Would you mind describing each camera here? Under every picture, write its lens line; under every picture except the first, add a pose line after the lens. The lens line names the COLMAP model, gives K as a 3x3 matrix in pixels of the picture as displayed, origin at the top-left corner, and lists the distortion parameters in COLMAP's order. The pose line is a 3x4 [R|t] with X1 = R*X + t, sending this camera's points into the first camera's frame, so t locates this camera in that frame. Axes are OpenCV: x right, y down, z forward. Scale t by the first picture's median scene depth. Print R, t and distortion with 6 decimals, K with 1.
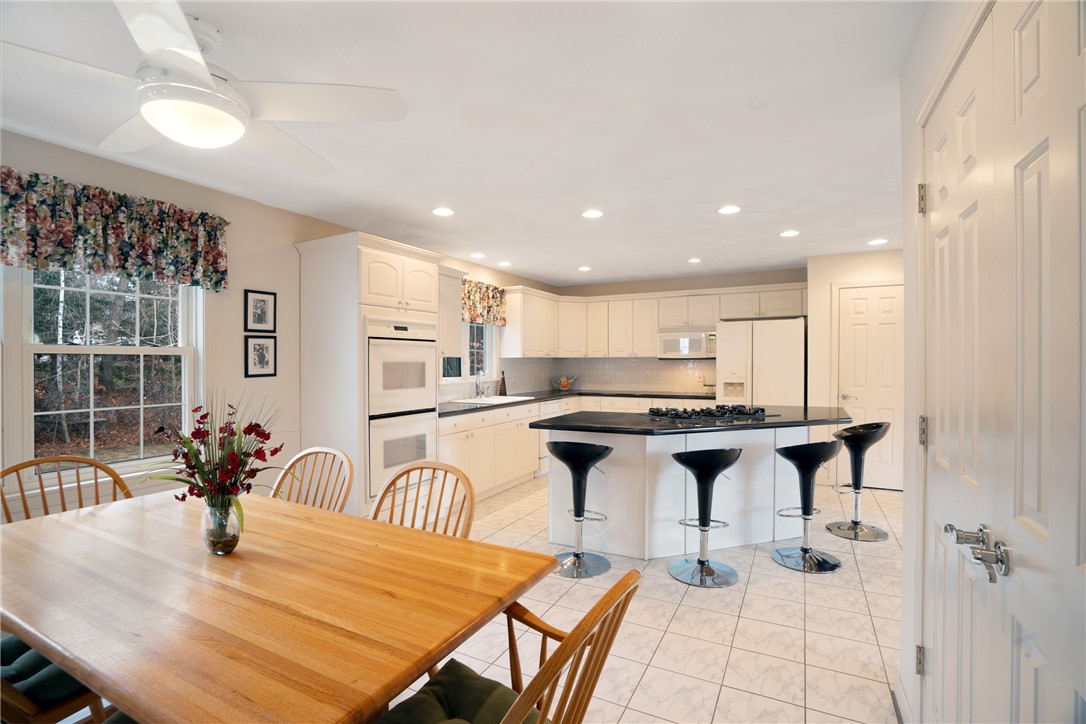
lens RADIAL K [[510.0, 0, 535.4], [0, 510.0, 361.3], [0, 0, 1]] dist [-0.057885, 0.022359]
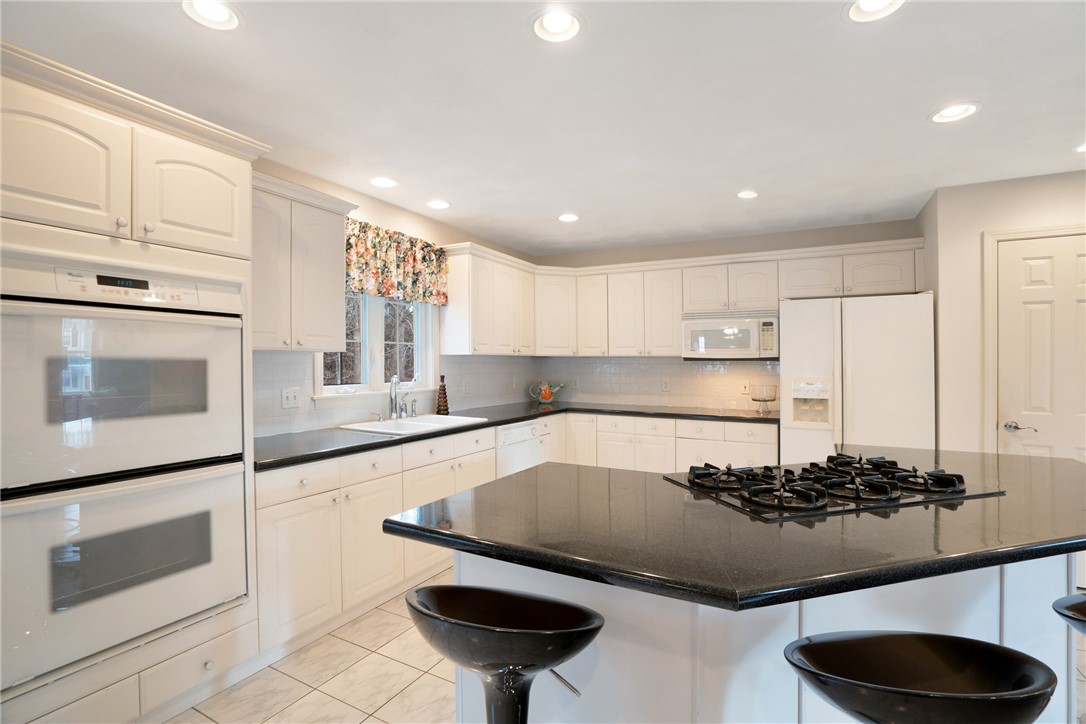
lens RADIAL K [[510.0, 0, 535.4], [0, 510.0, 361.3], [0, 0, 1]] dist [-0.057885, 0.022359]
pose [[0.999907, 0.008316, -0.010827, 0.068352], [-0.008344, 0.999962, -0.002471, 0.001431], [0.010806, 0.002561, 0.999938, 0.398863]]
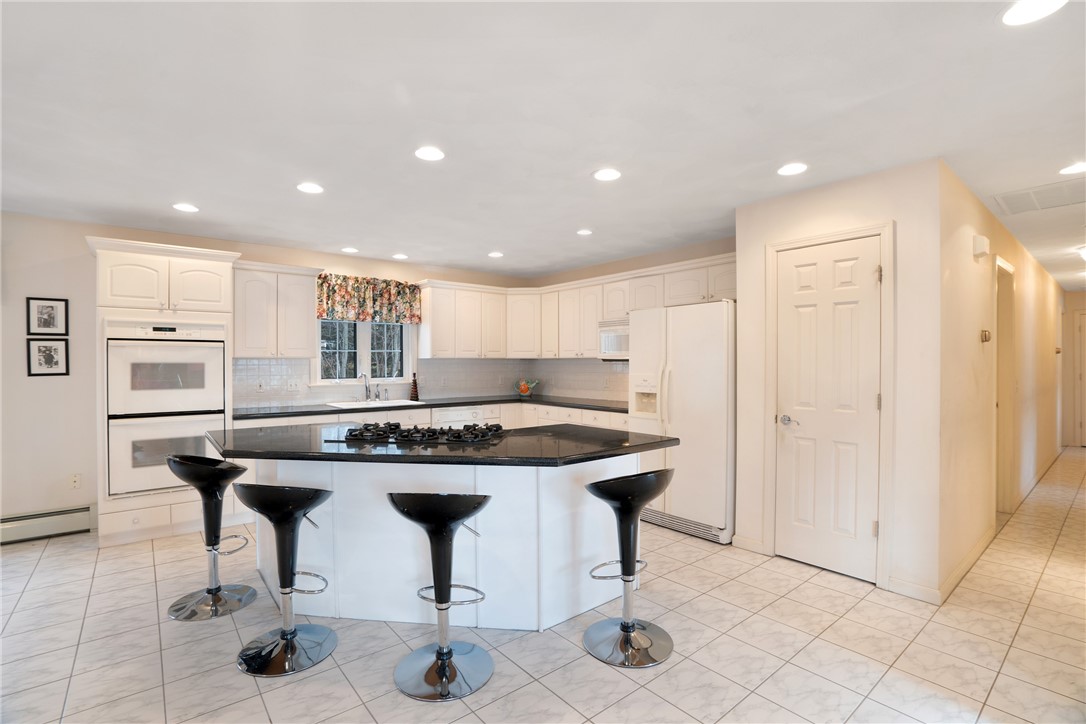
lens RADIAL K [[510.0, 0, 535.4], [0, 510.0, 361.3], [0, 0, 1]] dist [-0.057885, 0.022359]
pose [[0.919011, 0.002005, -0.394226, 0.548482], [-0.003114, 0.999993, -0.002174, -0.001200], [0.394219, 0.003225, 0.919011, 0.269876]]
